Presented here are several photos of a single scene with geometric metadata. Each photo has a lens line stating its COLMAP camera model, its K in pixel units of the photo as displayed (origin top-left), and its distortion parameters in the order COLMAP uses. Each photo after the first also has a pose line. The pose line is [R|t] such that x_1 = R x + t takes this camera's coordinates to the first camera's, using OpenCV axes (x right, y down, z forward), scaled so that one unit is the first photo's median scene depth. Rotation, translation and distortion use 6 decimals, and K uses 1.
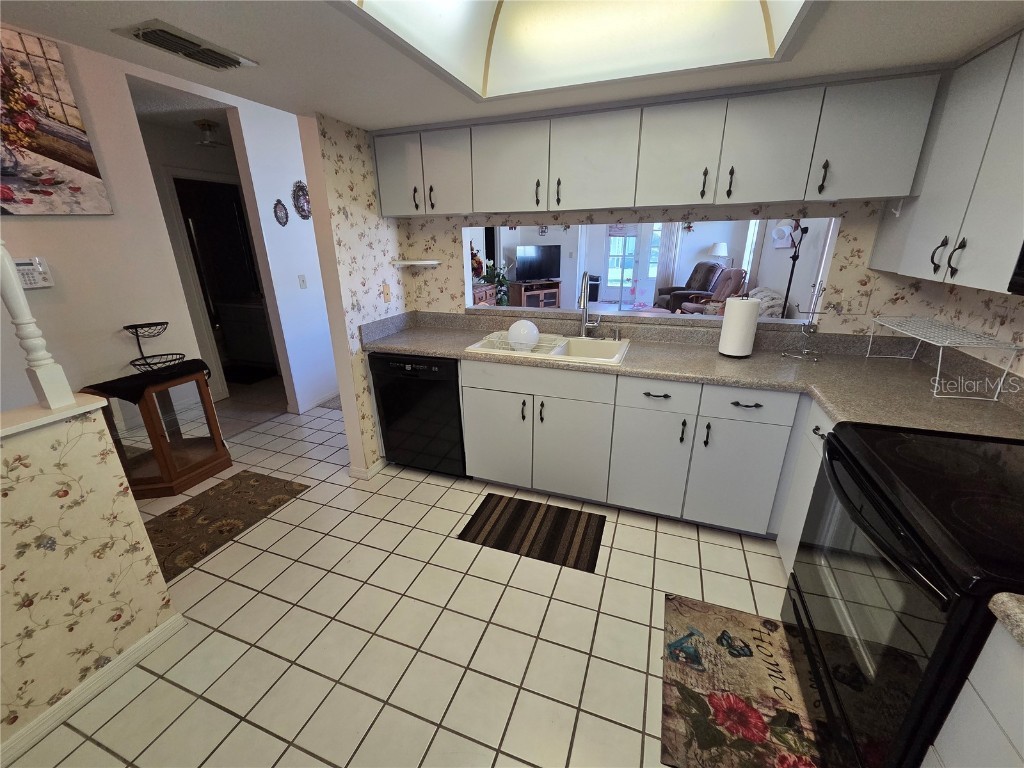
lens RADIAL K [[416.3, 0, 512.6], [0, 416.3, 386.7], [0, 0, 1]] dist [0.007033, -0.001284]
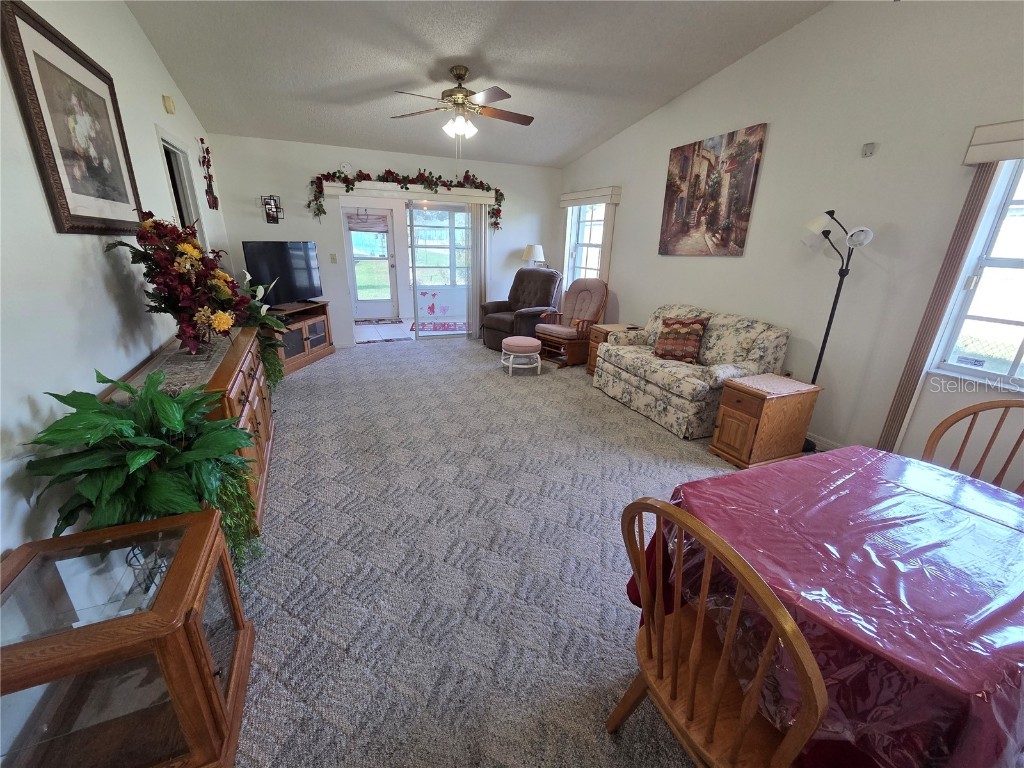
lens RADIAL K [[416.3, 0, 504.9], [0, 416.3, 386.1], [0, 0, 1]] dist [0.007033, -0.001284]
pose [[0.724795, -0.201645, 0.658796, -0.121992], [0.198785, 0.976751, 0.080266, -0.134326], [-0.659664, 0.072782, 0.748028, 0.395399]]
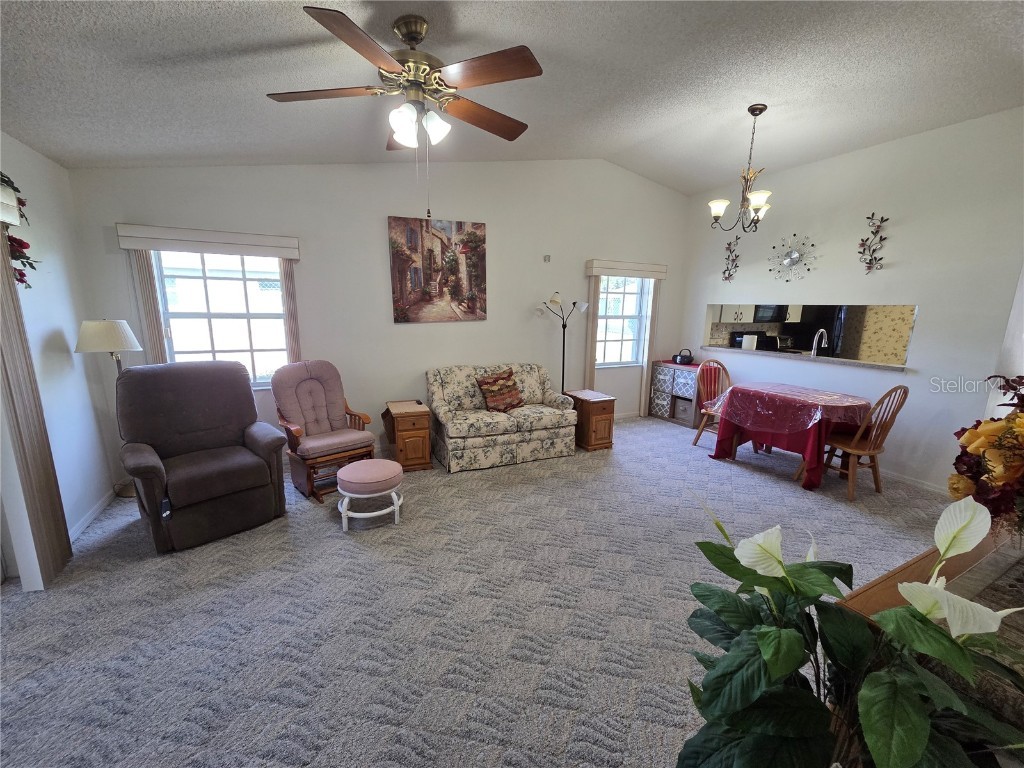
lens RADIAL K [[416.3, 0, 512.3], [0, 416.3, 386.0], [0, 0, 1]] dist [0.007033, -0.001284]
pose [[-0.725565, -0.124343, 0.676827, -0.038330], [0.227184, 0.885115, 0.406152, -0.319966], [-0.649572, 0.448453, -0.613959, 0.899152]]
